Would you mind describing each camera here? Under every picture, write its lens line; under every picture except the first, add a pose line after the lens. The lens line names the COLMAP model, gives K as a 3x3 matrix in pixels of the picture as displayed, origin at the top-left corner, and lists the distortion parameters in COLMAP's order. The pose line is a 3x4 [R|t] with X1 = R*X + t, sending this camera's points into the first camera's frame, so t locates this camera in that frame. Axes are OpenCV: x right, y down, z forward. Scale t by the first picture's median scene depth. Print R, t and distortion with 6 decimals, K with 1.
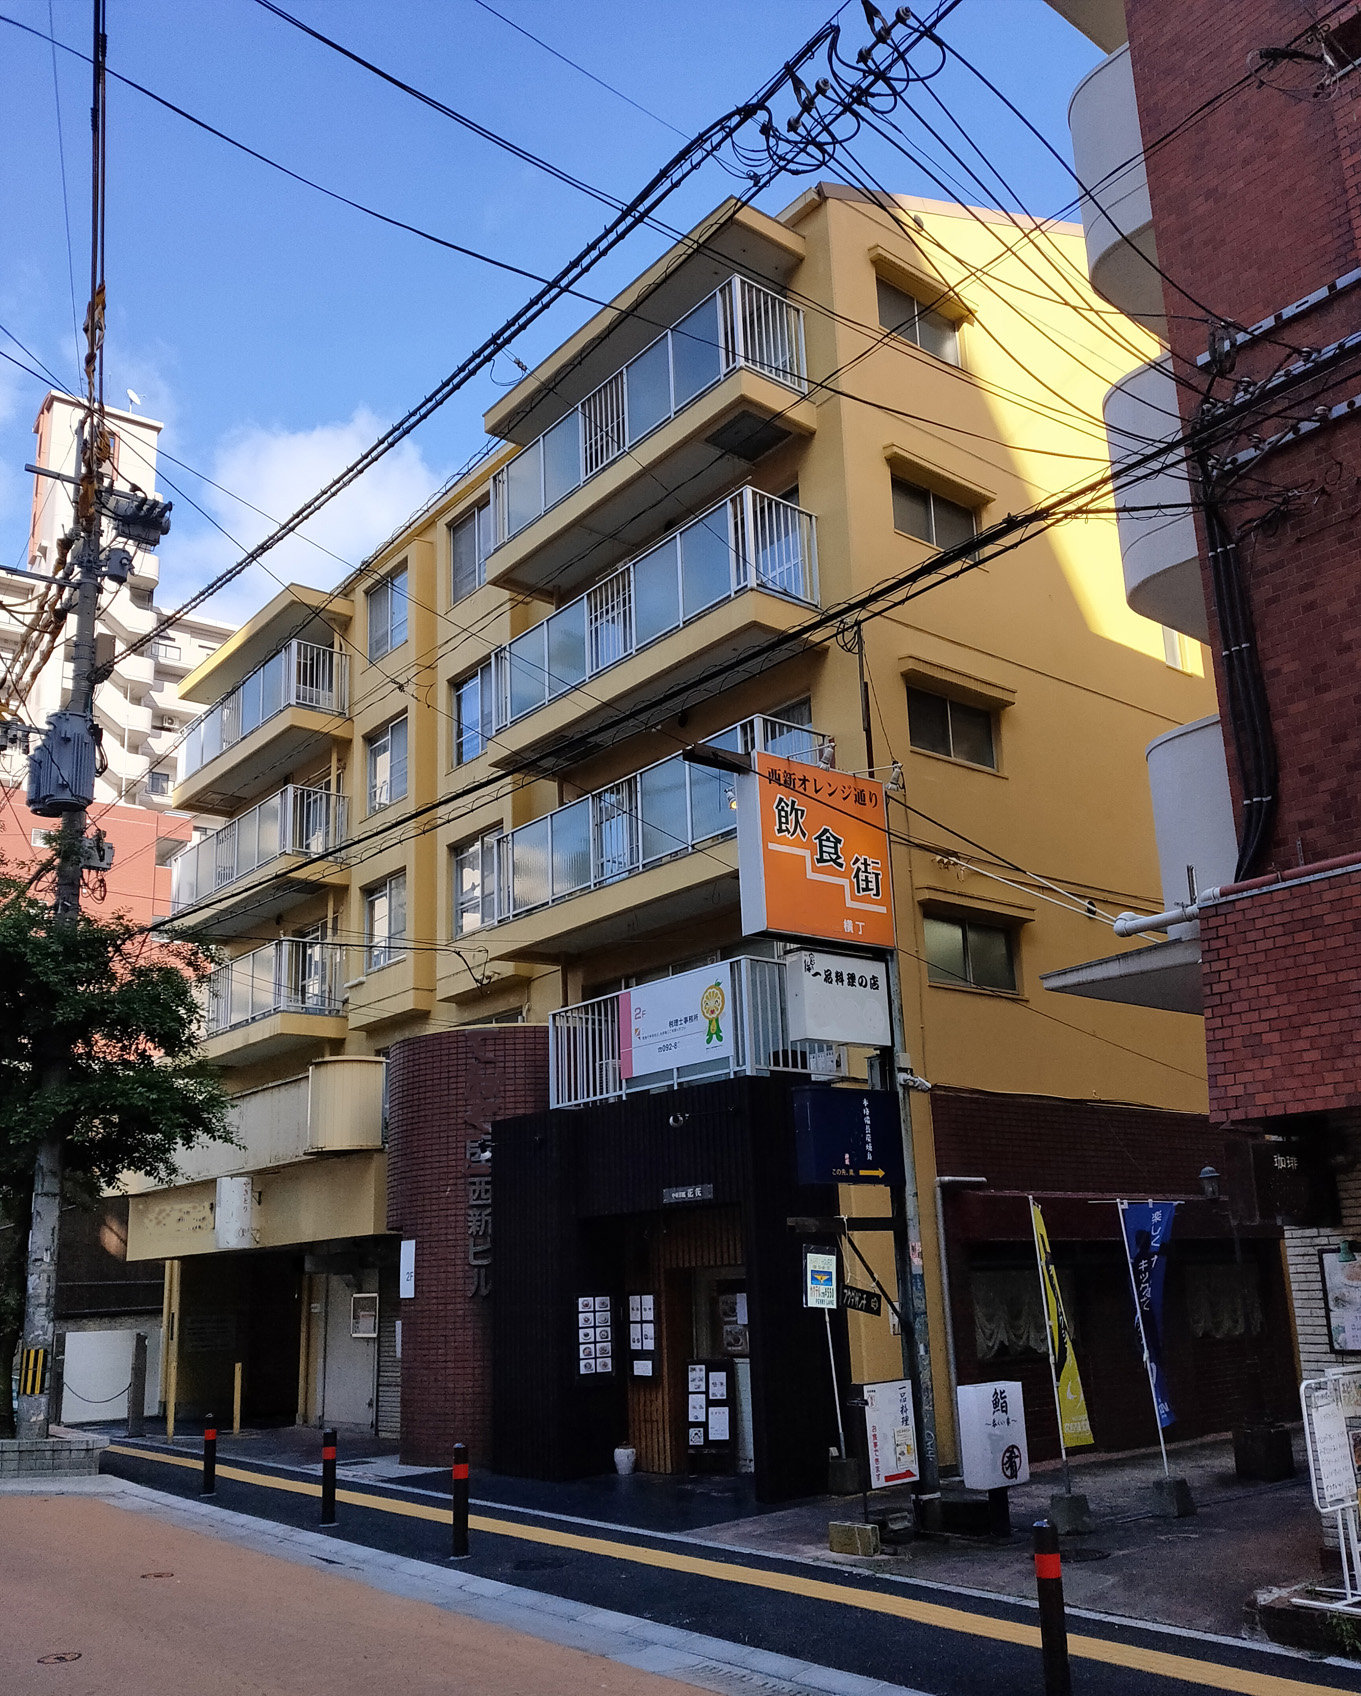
lens RADIAL K [[1437.8, 0, 677.5], [0, 1437.8, 854.7], [0, 0, 1]] dist [0.085274, -0.193077]
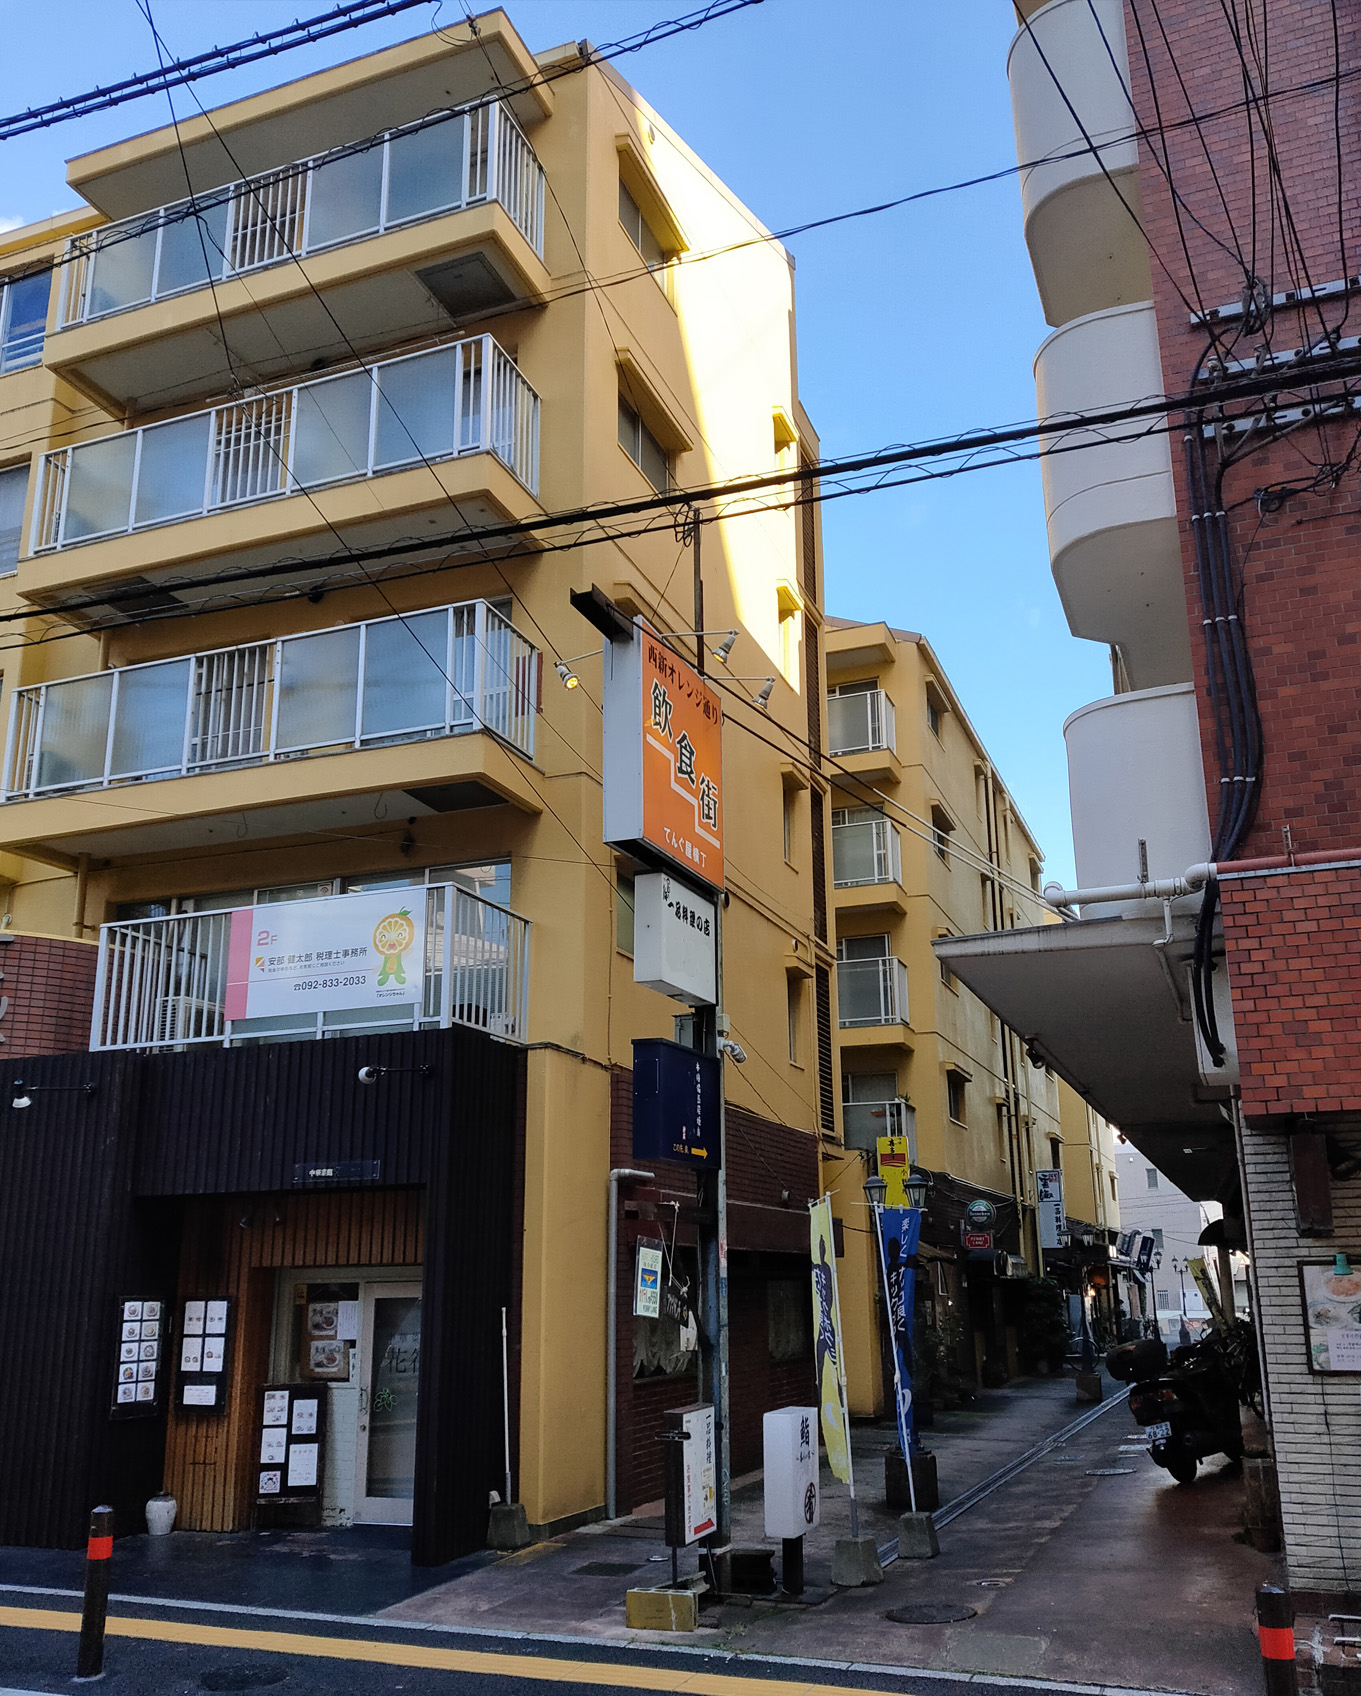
lens RADIAL K [[1437.8, 0, 677.5], [0, 1437.8, 854.7], [0, 0, 1]] dist [0.085274, -0.193077]
pose [[0.867420, 0.168641, 0.468127, -0.216877], [-0.161887, 0.985277, -0.054972, 0.075870], [-0.470505, -0.028100, 0.881950, 0.217740]]
